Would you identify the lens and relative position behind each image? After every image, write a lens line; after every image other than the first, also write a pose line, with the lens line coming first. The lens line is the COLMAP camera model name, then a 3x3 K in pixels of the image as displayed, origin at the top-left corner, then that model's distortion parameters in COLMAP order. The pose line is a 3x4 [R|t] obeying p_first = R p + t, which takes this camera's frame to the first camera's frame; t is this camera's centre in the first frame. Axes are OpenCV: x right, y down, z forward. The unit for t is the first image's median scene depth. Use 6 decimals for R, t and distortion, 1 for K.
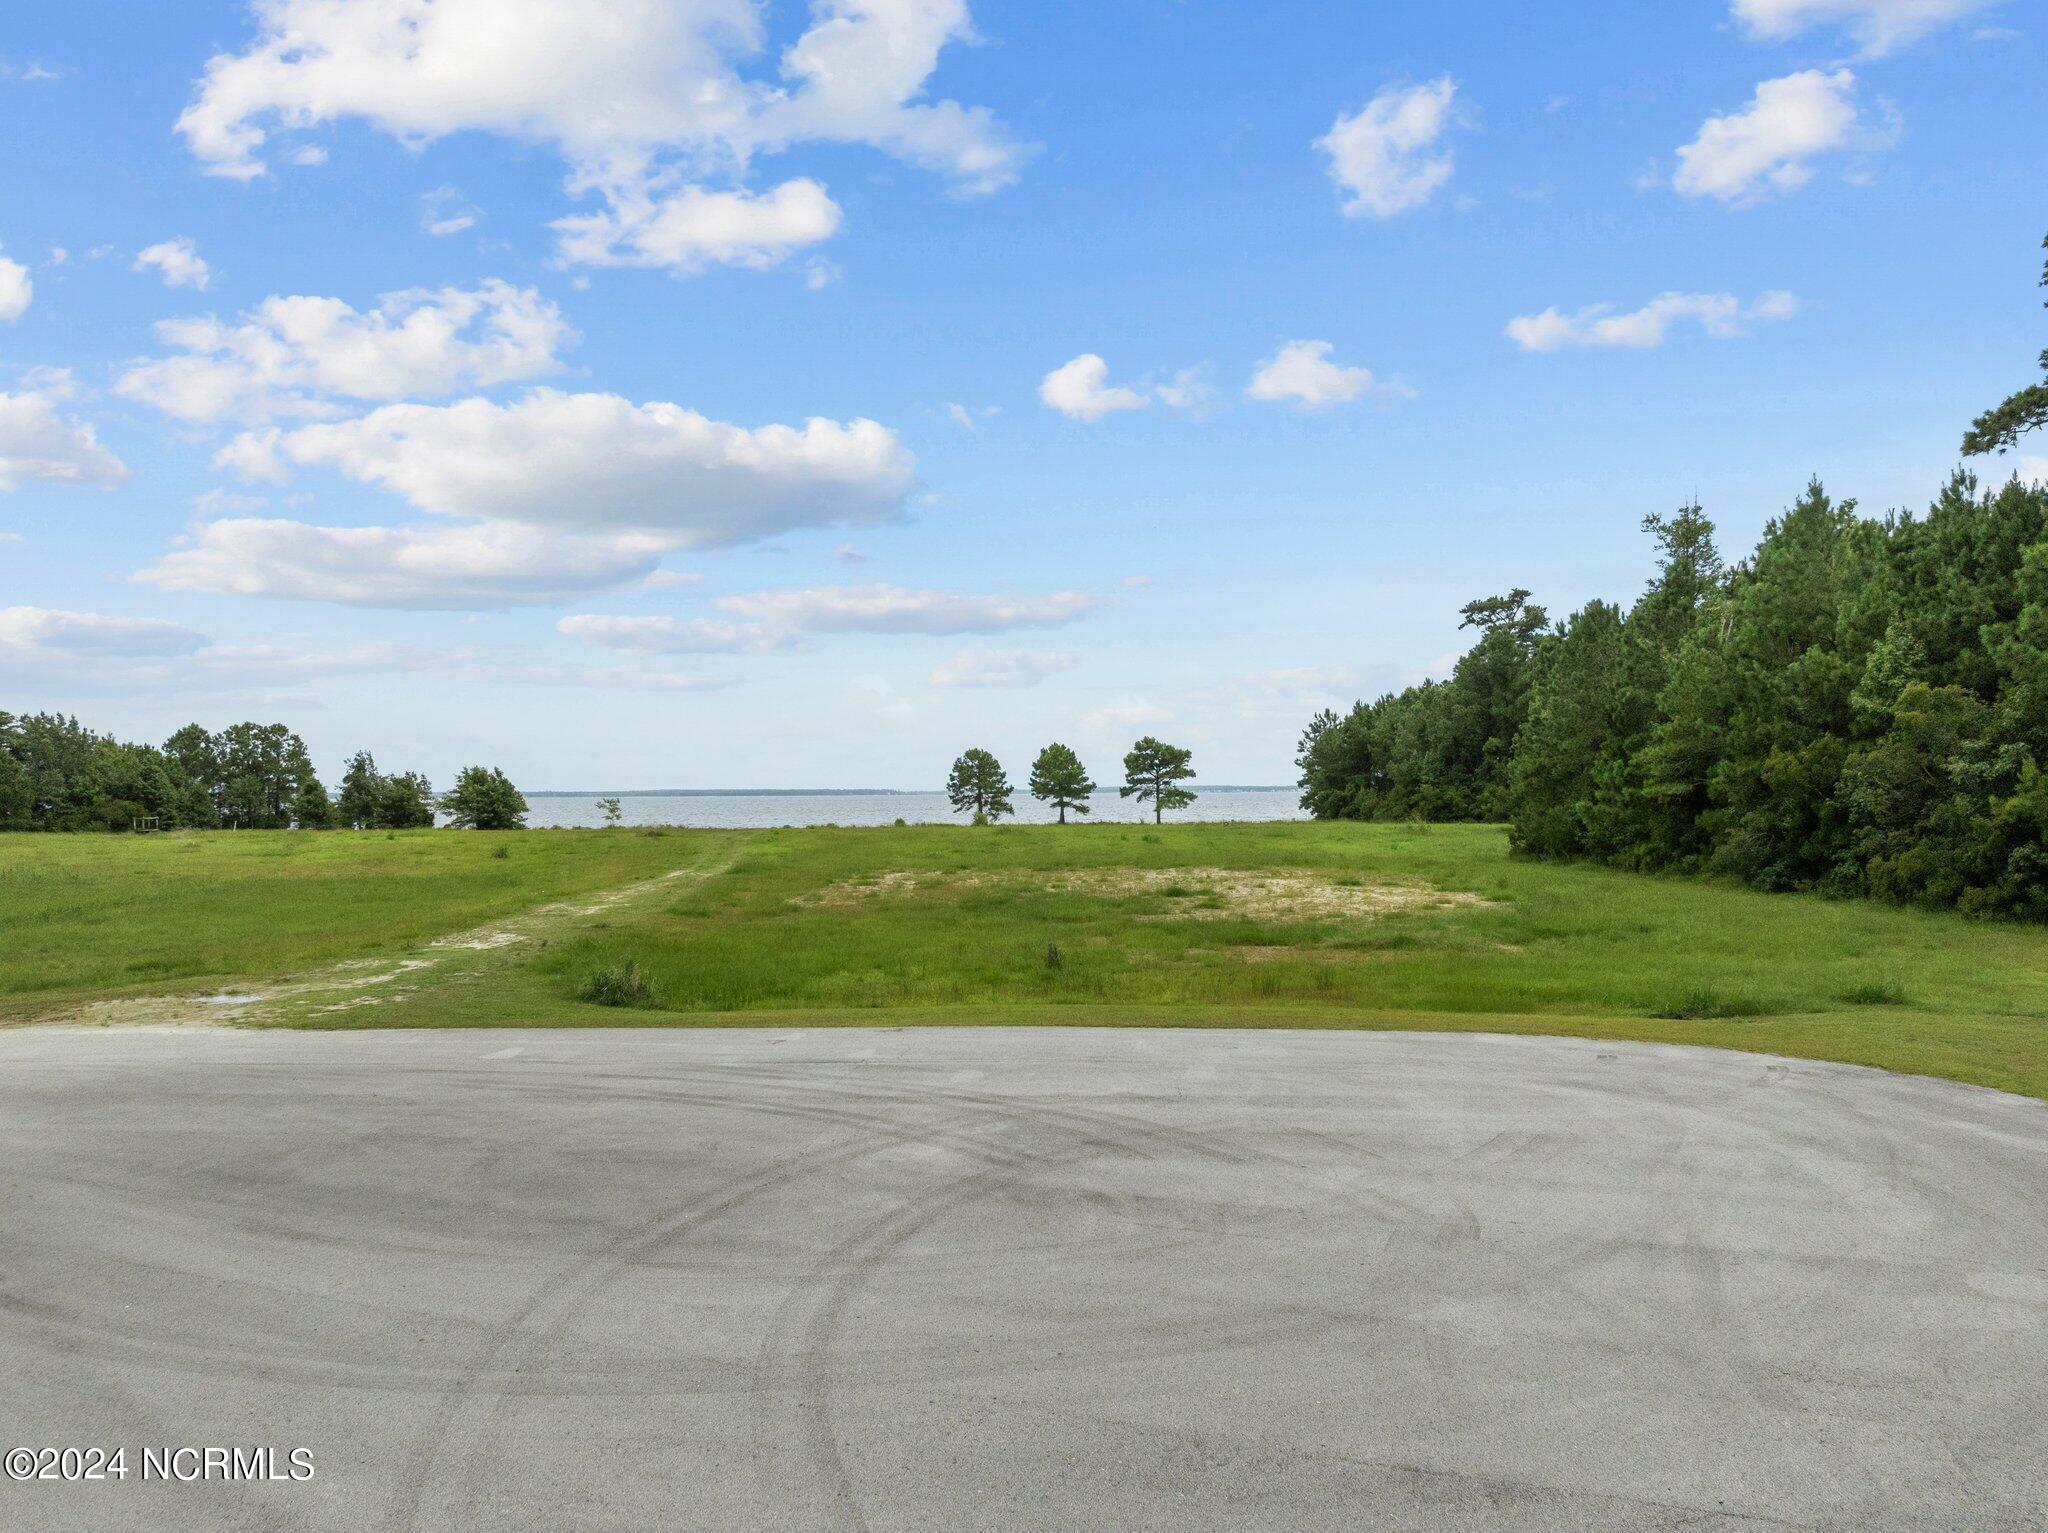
lens RADIAL K [[1448.3, 0, 1013.7], [0, 1448.3, 762.8], [0, 0, 1]] dist [-0.032938, 0.002041]
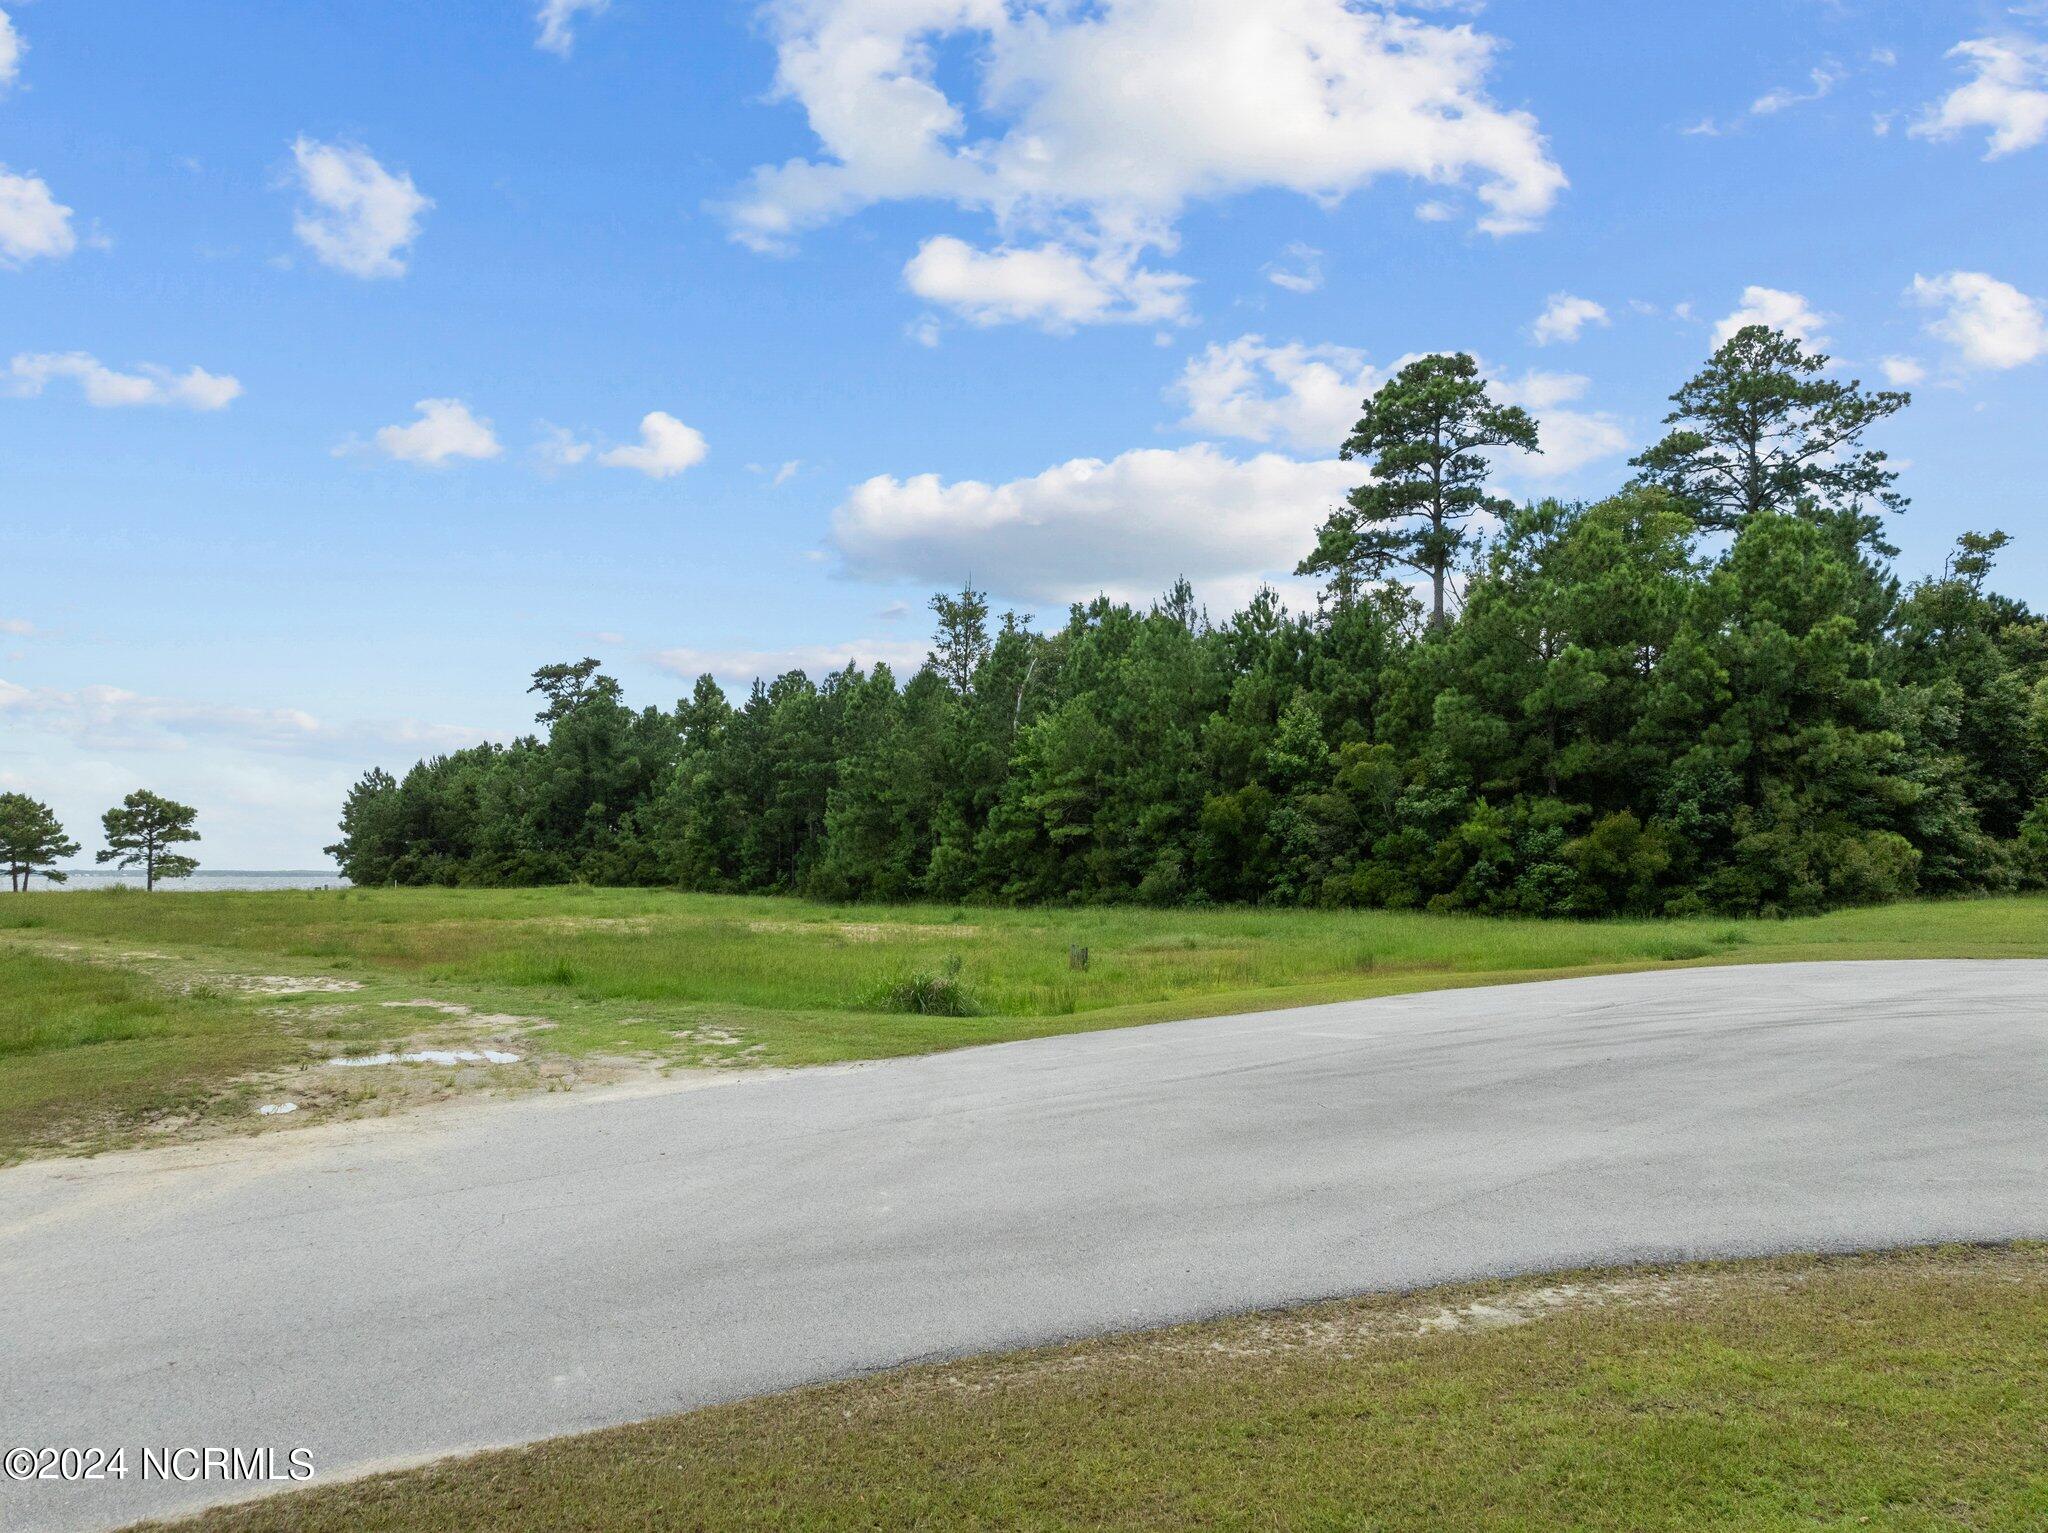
lens RADIAL K [[1443.0, 0, 1023.5], [0, 1443.0, 765.1], [0, 0, 1]] dist [-0.045384, -0.008428]
pose [[0.704697, 0.058424, 0.707099, -0.123554], [-0.015254, 0.997621, -0.067226, 0.014415], [-0.709344, 0.036588, 0.703912, 0.075214]]
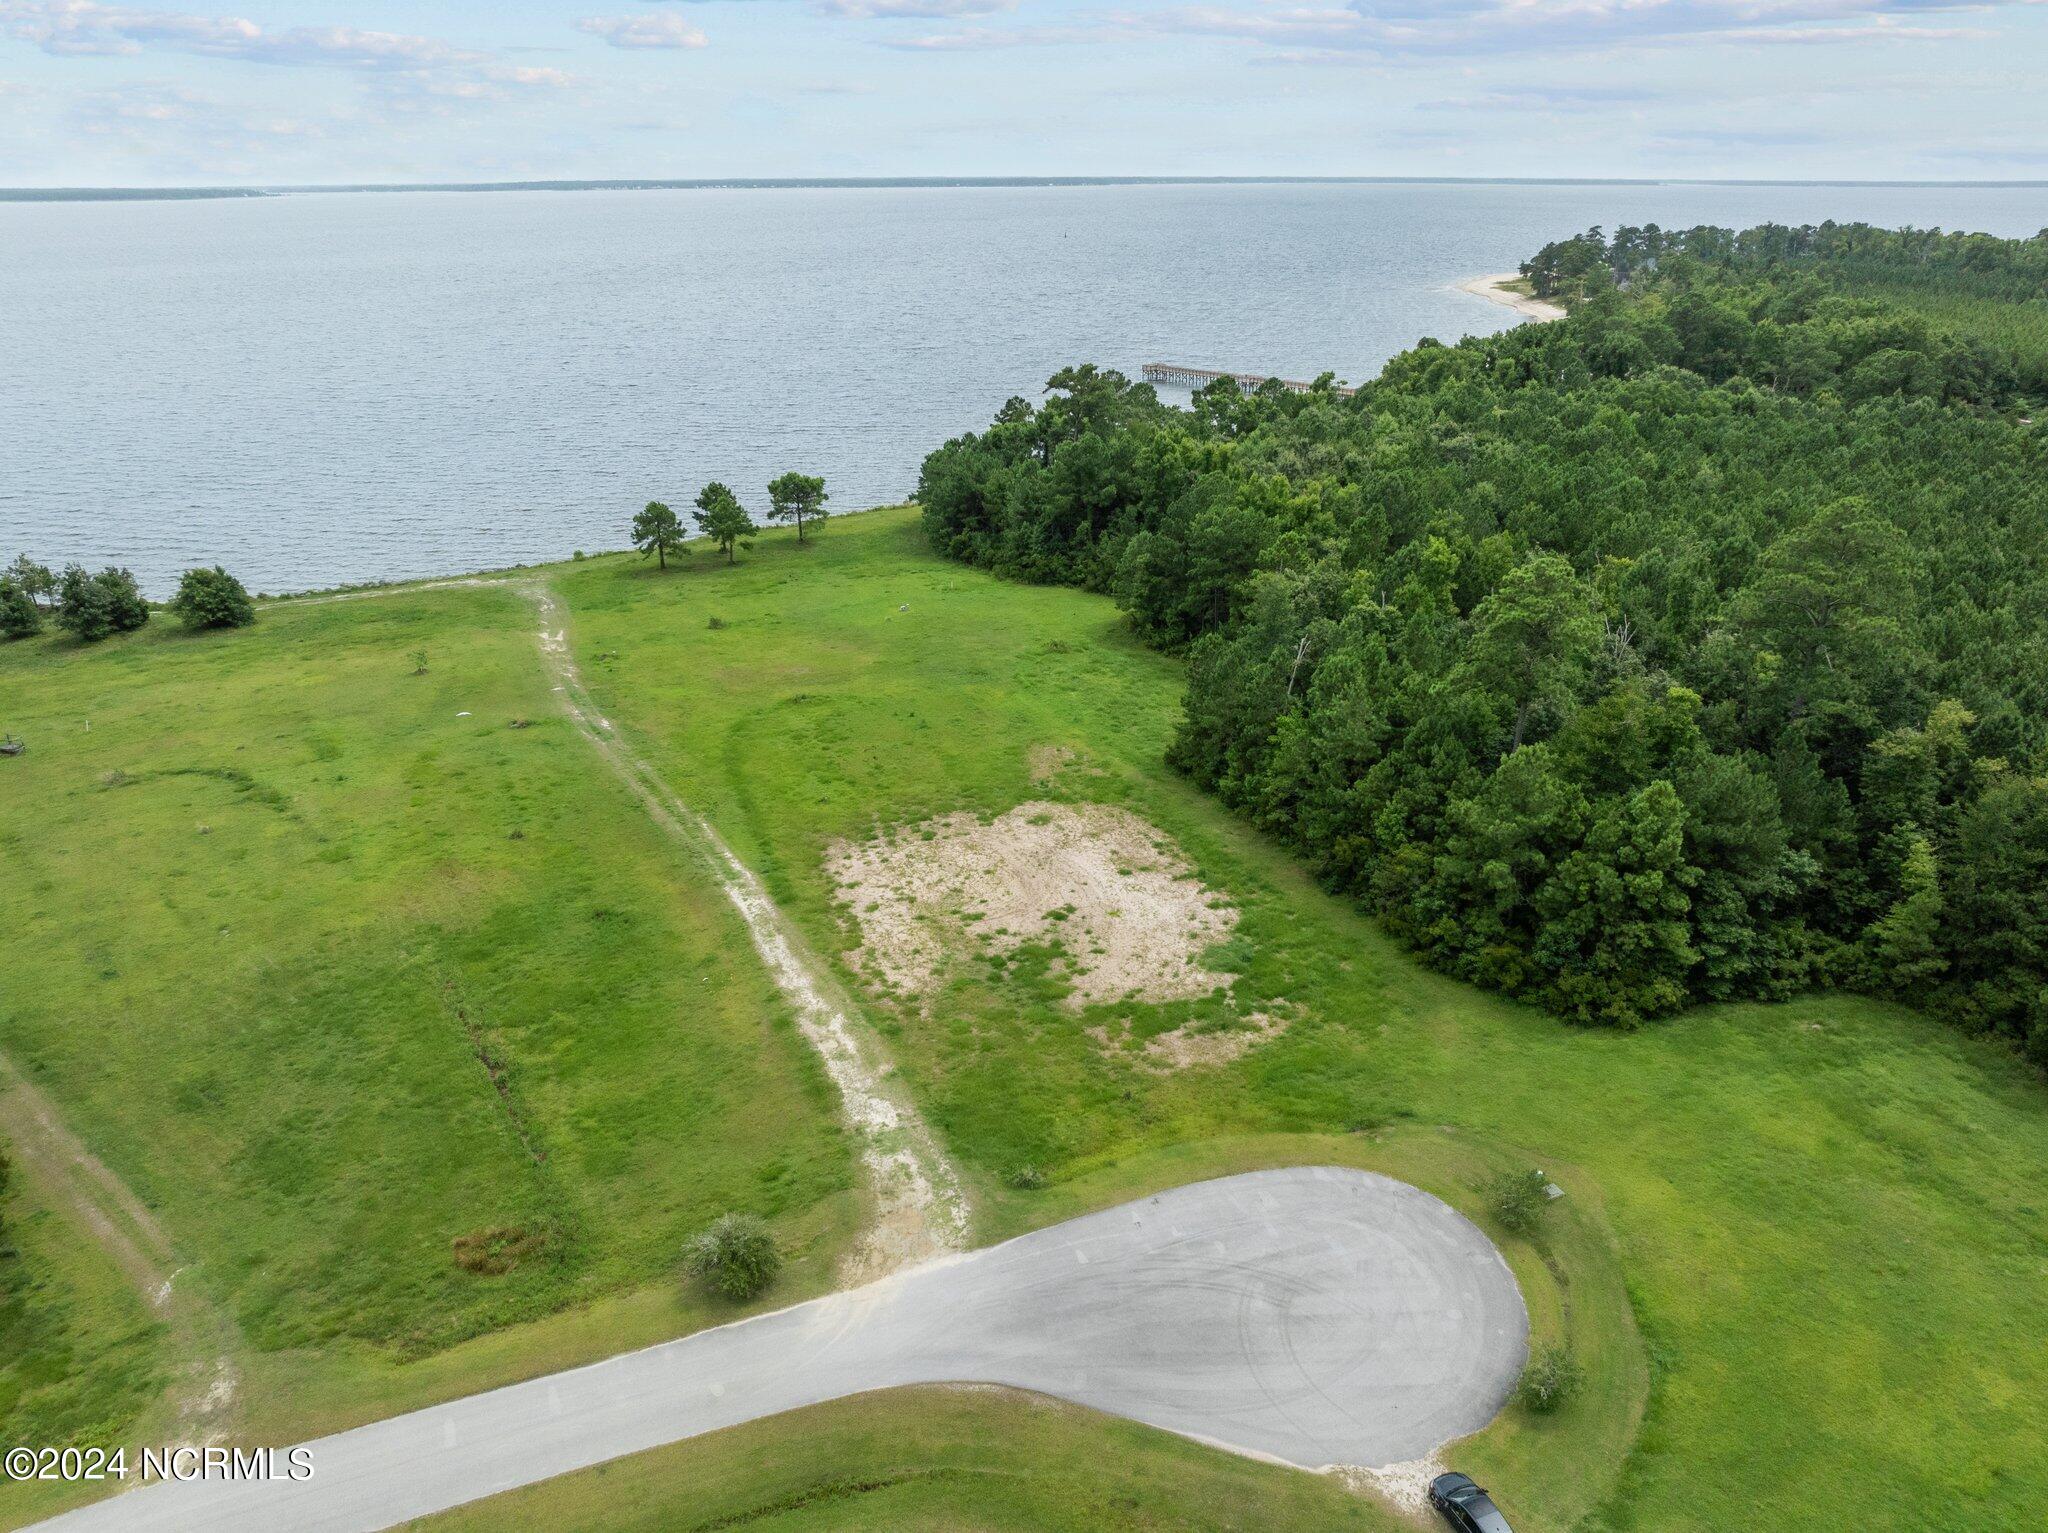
lens RADIAL K [[1444.8, 0, 1016.1], [0, 1444.8, 753.9], [0, 0, 1]] dist [-0.085034, 0.052546]
pose [[0.924299, -0.142865, 0.353923, -0.187644], [-0.009694, 0.918215, 0.395963, -0.274878], [-0.381547, -0.369419, 0.847320, -0.165995]]
